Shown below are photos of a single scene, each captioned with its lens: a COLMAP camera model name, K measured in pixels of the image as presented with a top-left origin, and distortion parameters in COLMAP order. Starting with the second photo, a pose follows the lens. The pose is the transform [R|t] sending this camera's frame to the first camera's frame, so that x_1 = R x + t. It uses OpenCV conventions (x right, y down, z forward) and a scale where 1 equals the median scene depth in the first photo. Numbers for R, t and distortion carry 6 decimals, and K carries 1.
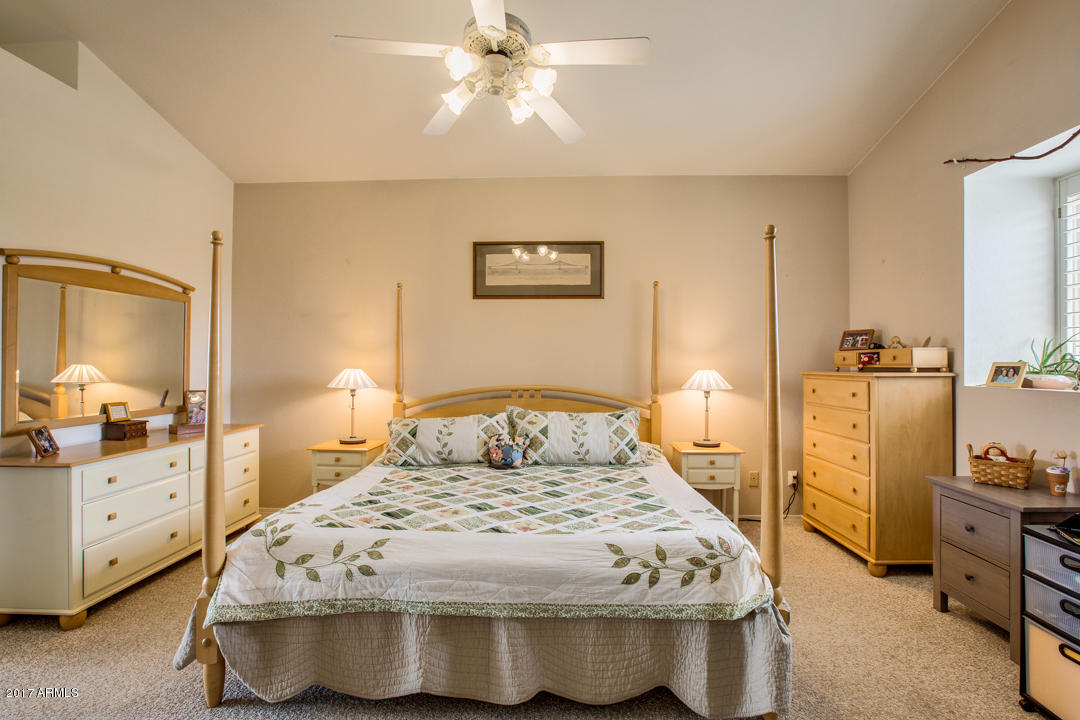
lens RADIAL K [[515.9, 0, 555.0], [0, 515.9, 358.5], [0, 0, 1]] dist [-0.043437, 0.013686]
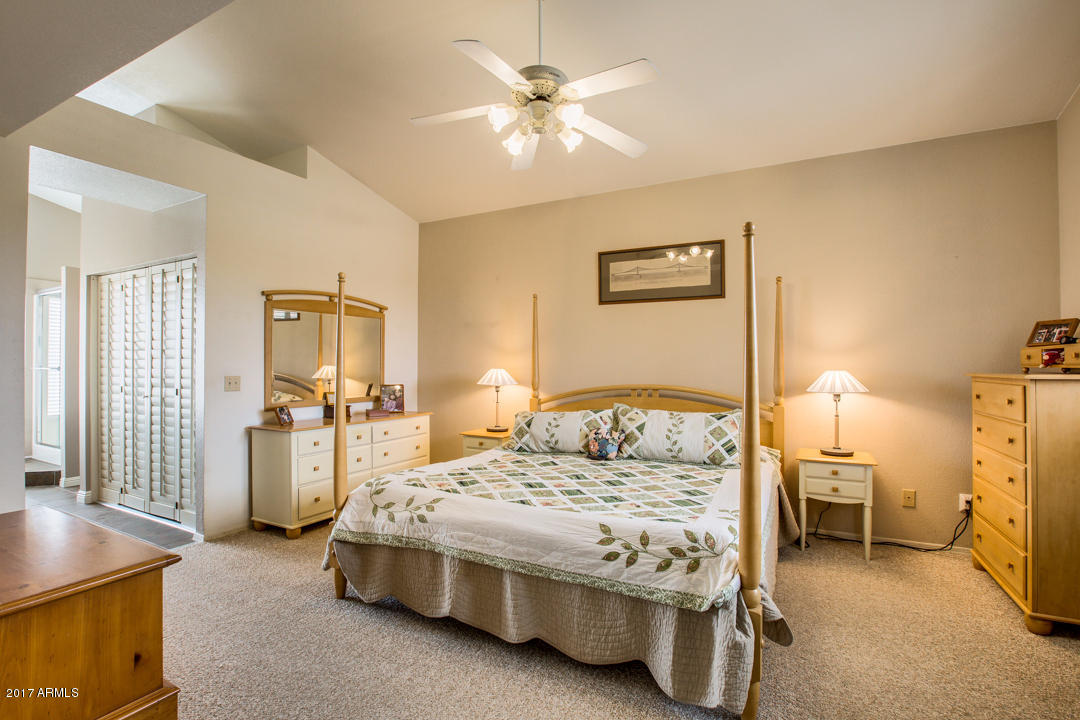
lens RADIAL K [[515.9, 0, 542.3], [0, 515.9, 360.4], [0, 0, 1]] dist [-0.043437, 0.013686]
pose [[0.896980, -0.005145, -0.442041, 0.275298], [0.005391, 0.999985, -0.000701, 0.002436], [0.442038, -0.001754, 0.896995, -0.035049]]
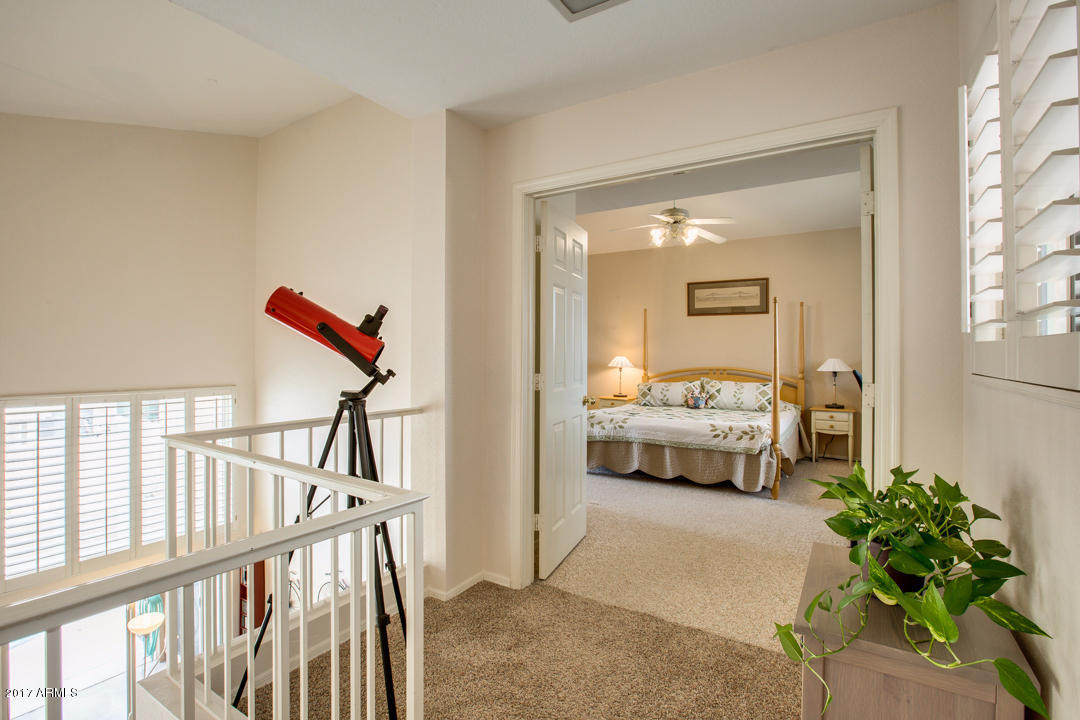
lens RADIAL K [[515.9, 0, 568.1], [0, 515.9, 353.0], [0, 0, 1]] dist [-0.043437, 0.013686]
pose [[0.878867, -0.000502, -0.477066, 0.393907], [0.001476, 0.999998, 0.001667, 0.003504], [0.477064, -0.002169, 0.878866, -0.881432]]
